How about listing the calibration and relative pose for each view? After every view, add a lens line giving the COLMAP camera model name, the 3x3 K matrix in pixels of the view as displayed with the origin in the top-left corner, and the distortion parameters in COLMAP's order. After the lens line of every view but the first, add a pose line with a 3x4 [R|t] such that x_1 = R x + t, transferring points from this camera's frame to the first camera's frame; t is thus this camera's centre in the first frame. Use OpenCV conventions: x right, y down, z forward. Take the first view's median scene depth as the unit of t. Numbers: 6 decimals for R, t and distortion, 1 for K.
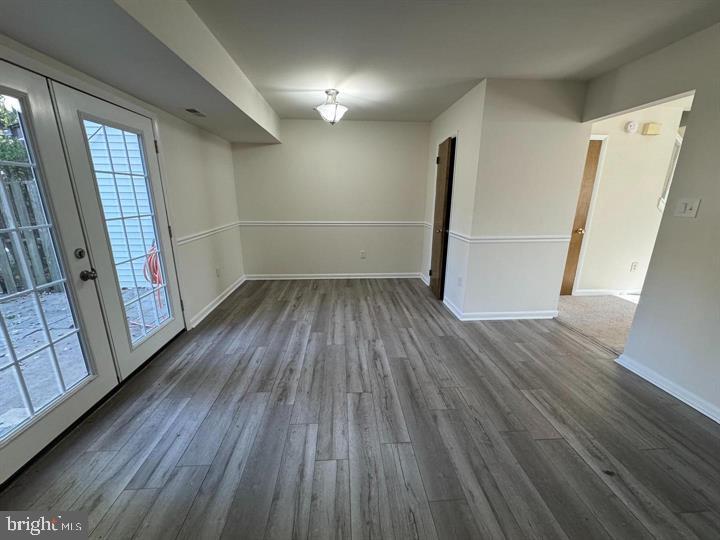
lens RADIAL K [[287.3, 0, 358.8], [0, 287.3, 270.4], [0, 0, 1]] dist [0.000639, -0.000037]
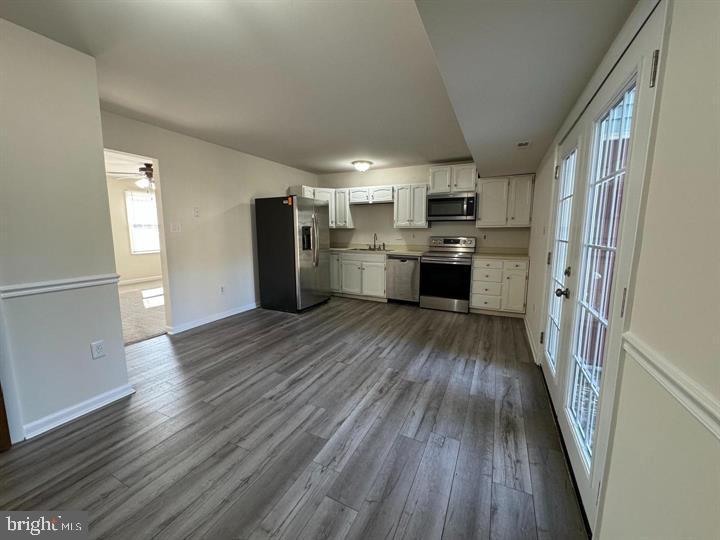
lens RADIAL K [[287.3, 0, 359.3], [0, 287.3, 268.9], [0, 0, 1]] dist [0.000639, -0.000037]
pose [[-0.869455, -0.073291, 0.488545, -0.616892], [0.118707, 0.928963, 0.350622, -0.396351], [-0.479538, 0.362844, -0.798992, 1.655812]]
